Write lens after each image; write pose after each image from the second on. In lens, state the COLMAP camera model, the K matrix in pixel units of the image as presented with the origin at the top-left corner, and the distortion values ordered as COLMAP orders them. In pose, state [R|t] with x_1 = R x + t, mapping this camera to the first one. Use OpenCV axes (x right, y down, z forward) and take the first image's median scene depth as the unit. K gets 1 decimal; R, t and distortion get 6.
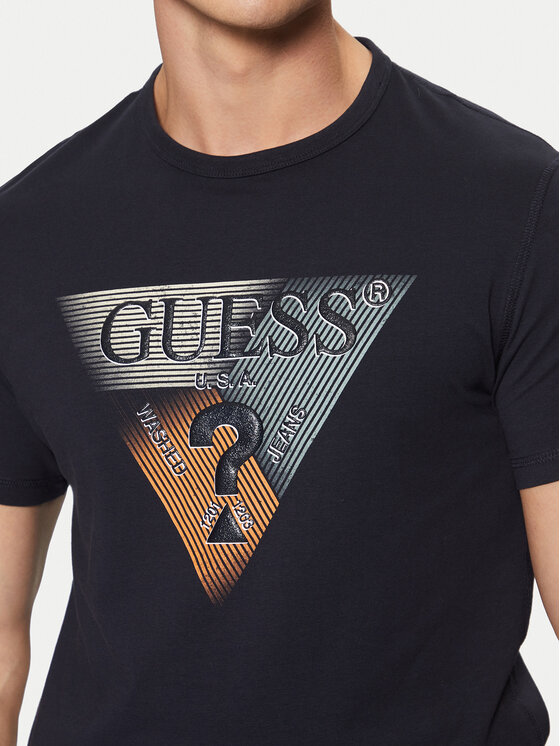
lens RADIAL K [[1650.0, 0, 280.0], [0, 1650.0, 373.0], [0, 0, 1]] dist [0.285042, -0.043975]
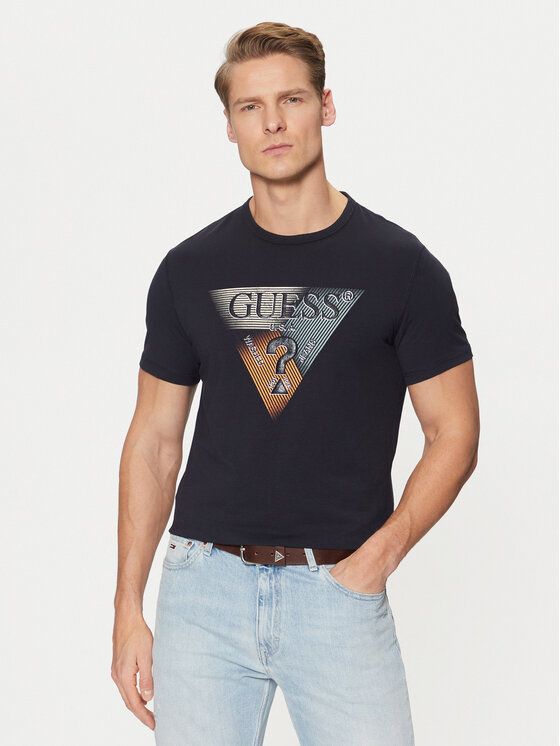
lens RADIAL K [[1491.7, 0, 280.0], [0, 1491.7, 373.0], [0, 0, 1]] dist [0.298429, 0.014133]
pose [[0.995280, 0.071684, 0.065414, -0.170971], [-0.066480, 0.994693, -0.078531, 0.236444], [-0.070696, 0.073812, 0.994763, -1.122038]]
